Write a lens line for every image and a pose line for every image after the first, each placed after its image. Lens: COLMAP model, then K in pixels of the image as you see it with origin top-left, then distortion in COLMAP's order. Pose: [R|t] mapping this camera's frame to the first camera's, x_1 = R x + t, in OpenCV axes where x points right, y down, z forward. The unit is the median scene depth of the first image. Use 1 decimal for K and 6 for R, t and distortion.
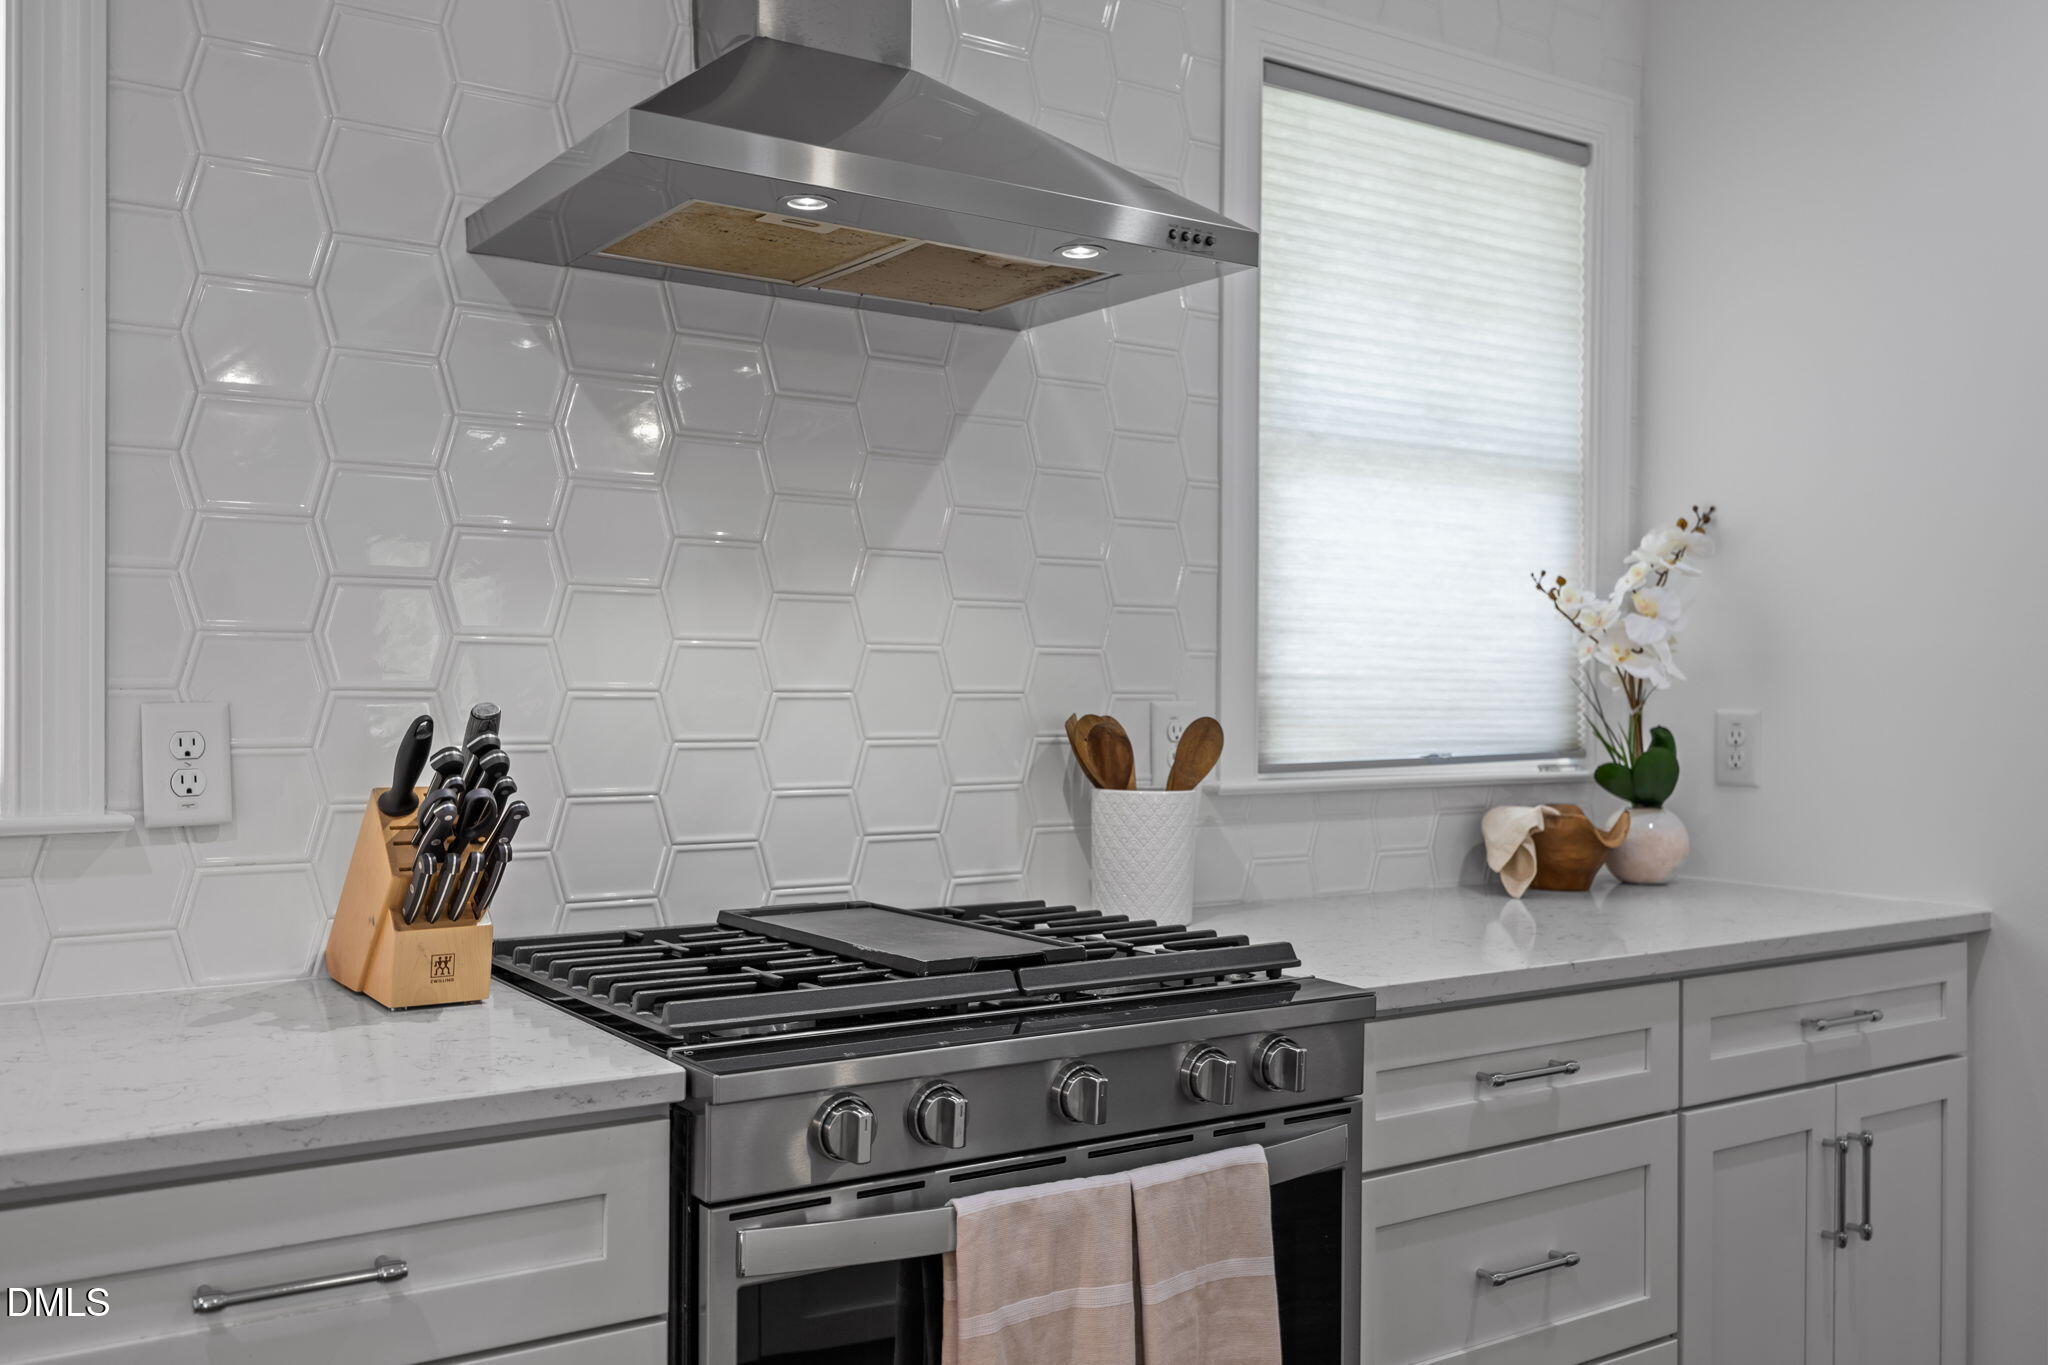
lens RADIAL K [[1804.3, 0, 1024.0], [0, 1804.3, 682.5], [0, 0, 1]] dist [-0.006669, -0.002847]
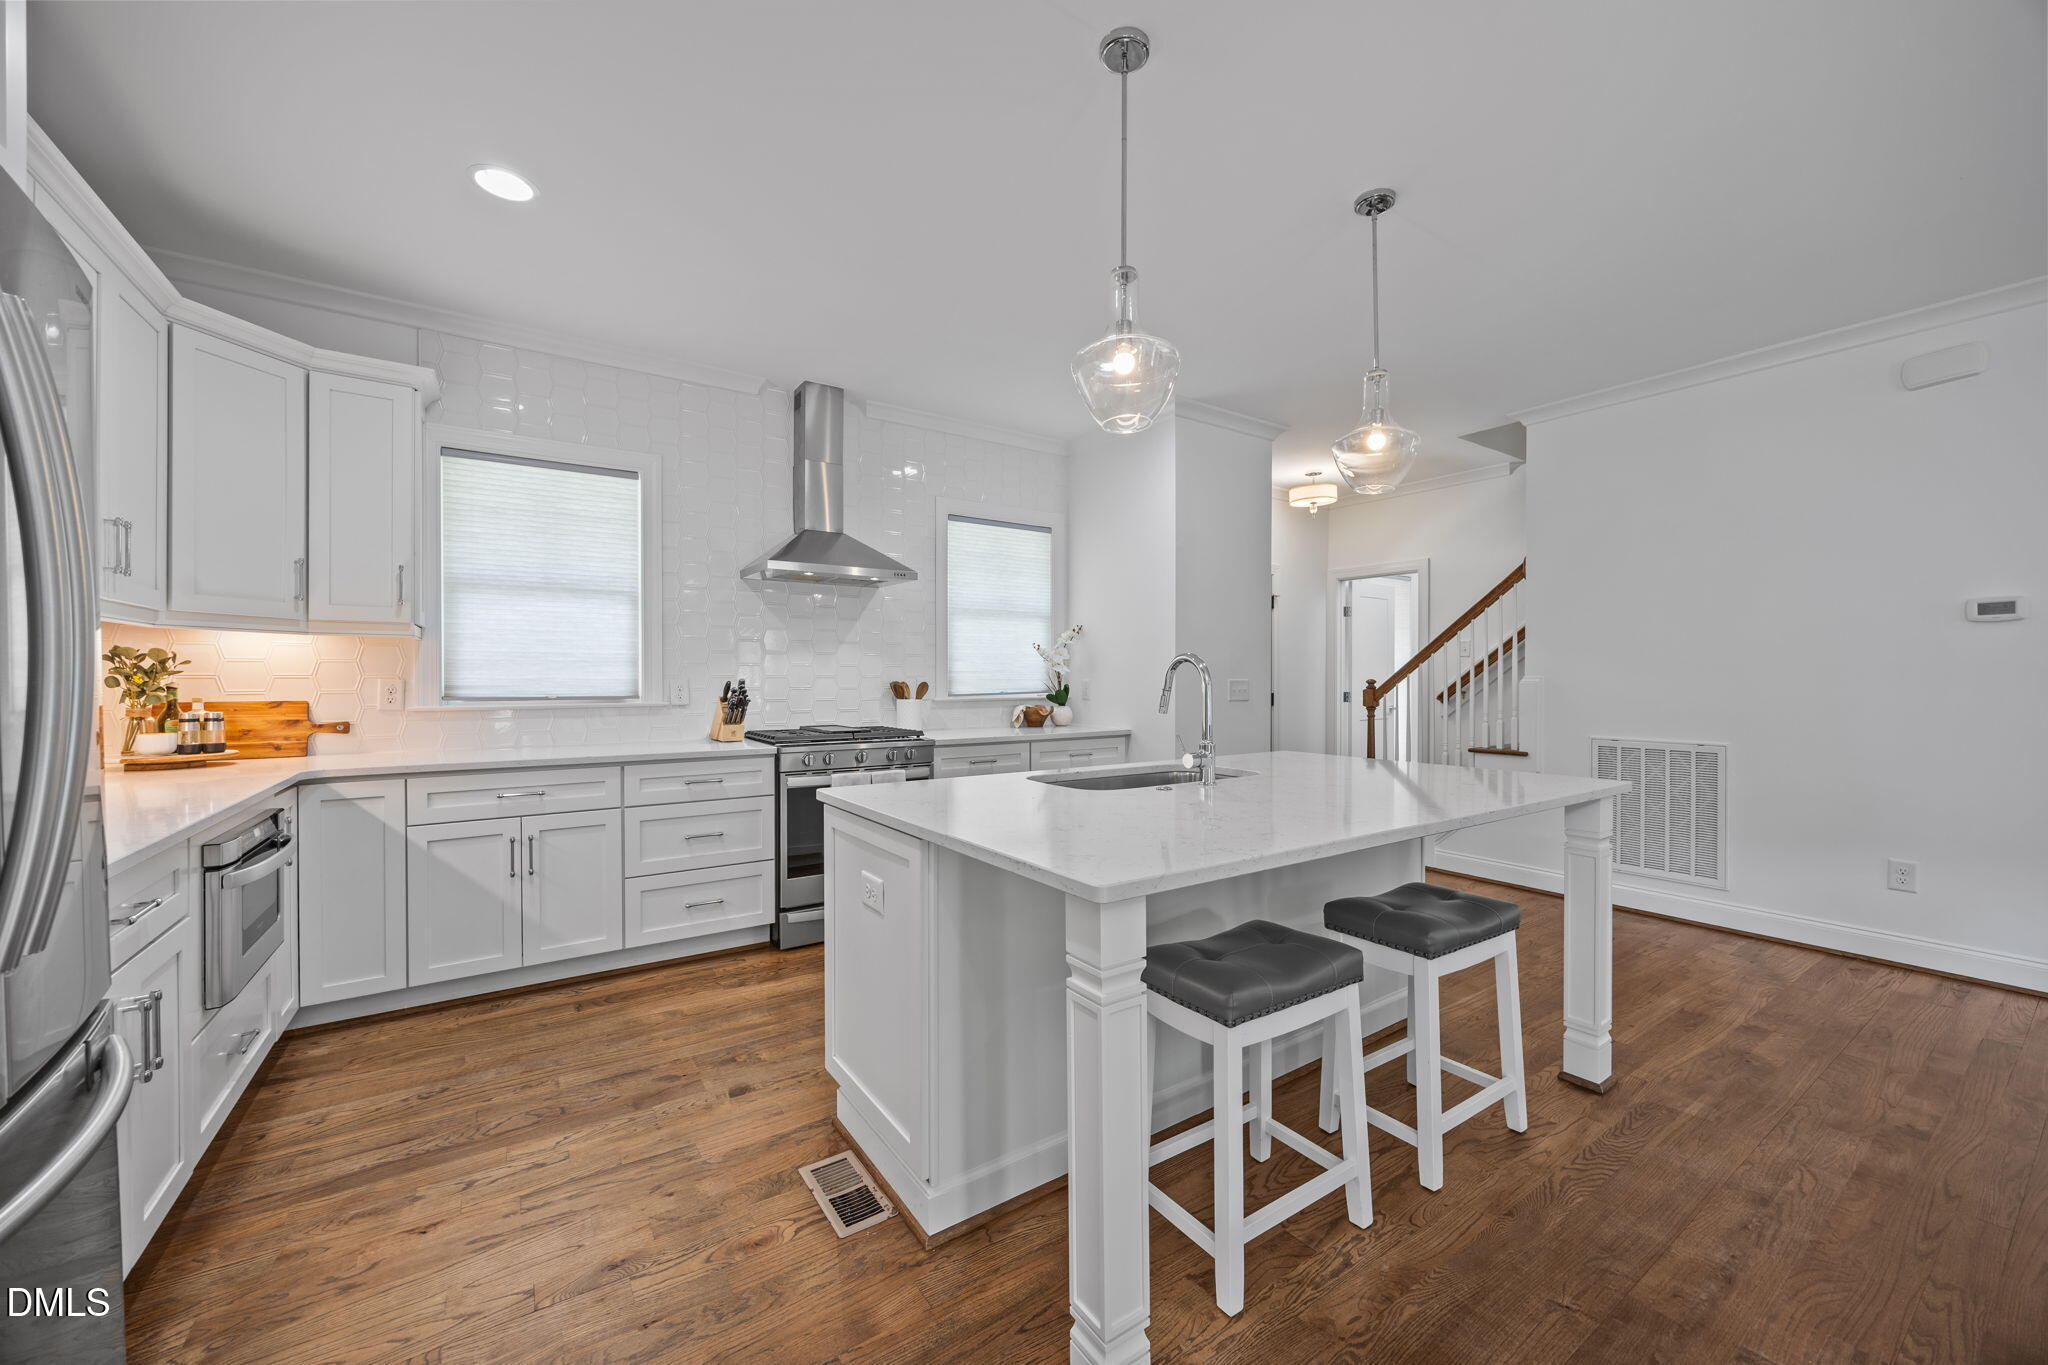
lens RADIAL K [[785.5, 0, 1024.0], [0, 785.5, 682.5], [0, 0, 1]] dist [0.000079, -0.000060]
pose [[0.999953, -0.008413, -0.004714, 0.337280], [0.008452, 0.999930, 0.008305, 0.008398], [0.004644, -0.008345, 0.999954, -0.794637]]
